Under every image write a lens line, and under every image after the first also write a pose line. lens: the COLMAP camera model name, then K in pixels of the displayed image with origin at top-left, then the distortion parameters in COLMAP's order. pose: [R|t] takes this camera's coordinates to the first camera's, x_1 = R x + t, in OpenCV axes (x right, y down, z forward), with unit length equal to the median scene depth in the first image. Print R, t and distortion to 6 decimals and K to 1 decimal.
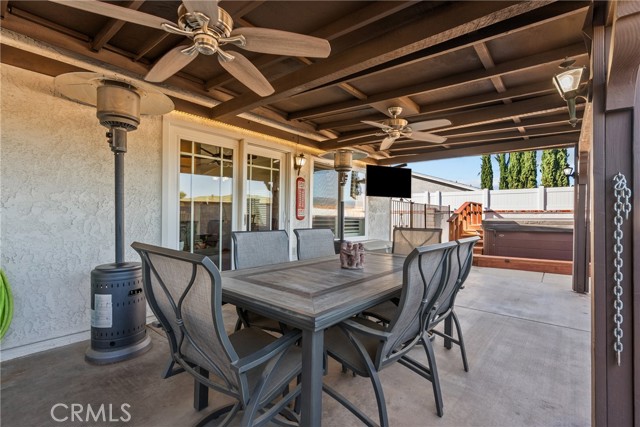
lens RADIAL K [[291.9, 0, 315.9], [0, 291.9, 212.4], [0, 0, 1]] dist [-0.007577, 0.003226]
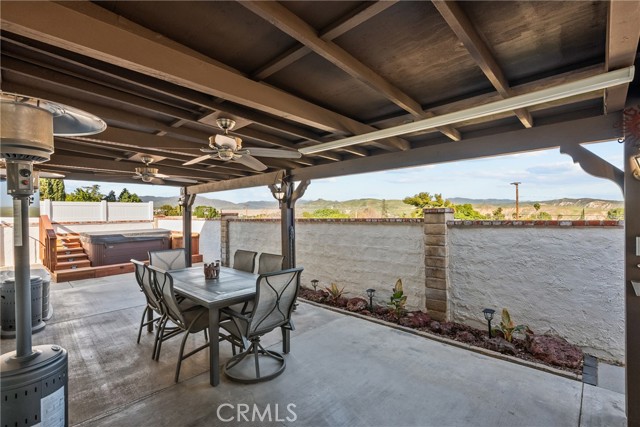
lens RADIAL K [[291.9, 0, 320.2], [0, 291.9, 218.5], [0, 0, 1]] dist [-0.007577, 0.003226]
pose [[0.059595, -0.025748, 0.997891, -0.481770], [0.005022, 0.999662, 0.025494, -0.061211], [-0.998210, 0.003492, 0.059704, 0.086053]]
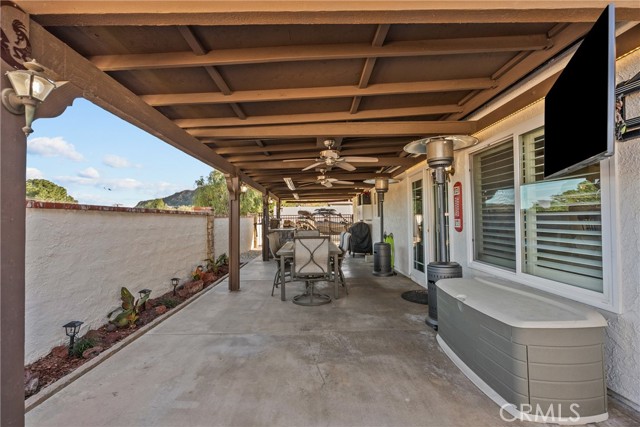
lens RADIAL K [[291.9, 0, 317.7], [0, 291.9, 213.8], [0, 0, 1]] dist [-0.007577, 0.003226]
pose [[-0.751029, -0.017722, -0.660032, 0.577898], [0.006627, 0.999387, -0.034375, 0.000515], [0.660236, -0.030190, -0.750451, 0.966849]]
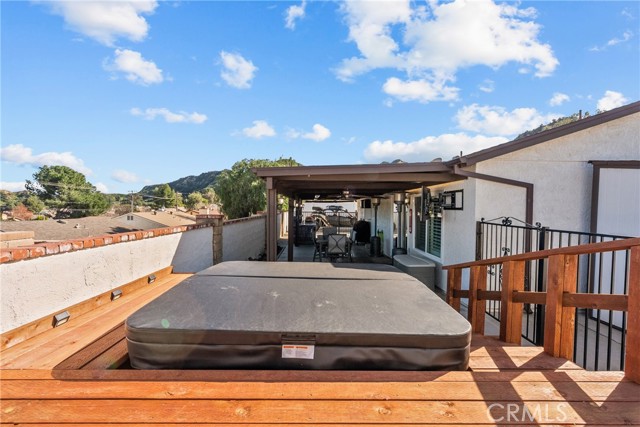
lens RADIAL K [[291.9, 0, 316.9], [0, 291.9, 213.2], [0, 0, 1]] dist [-0.007577, 0.003226]
pose [[-0.759262, -0.006599, -0.650751, 1.050336], [-0.013320, 0.999897, 0.005401, -0.066179], [0.650649, 0.012769, -0.759272, 1.373149]]
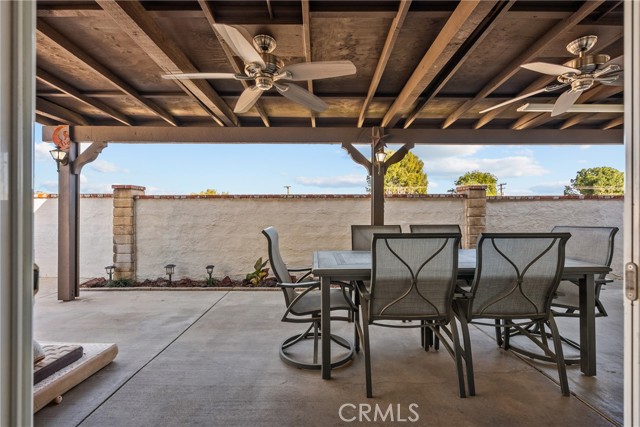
lens RADIAL K [[291.9, 0, 317.3], [0, 291.9, 212.5], [0, 0, 1]] dist [-0.007577, 0.003226]
pose [[-0.652090, -0.009550, 0.758081, -0.141017], [-0.011565, 0.999930, 0.002648, 0.006286], [-0.758053, -0.007040, -0.652155, 0.676528]]
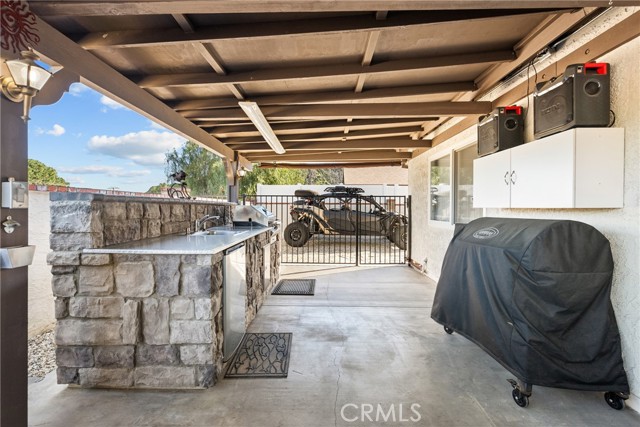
lens RADIAL K [[291.9, 0, 318.1], [0, 291.9, 208.5], [0, 0, 1]] dist [-0.007577, 0.003226]
pose [[-0.769976, -0.013602, -0.637927, -0.187833], [-0.009365, 0.999906, -0.010017, -0.012801], [0.638004, -0.001739, -0.770031, 0.071556]]
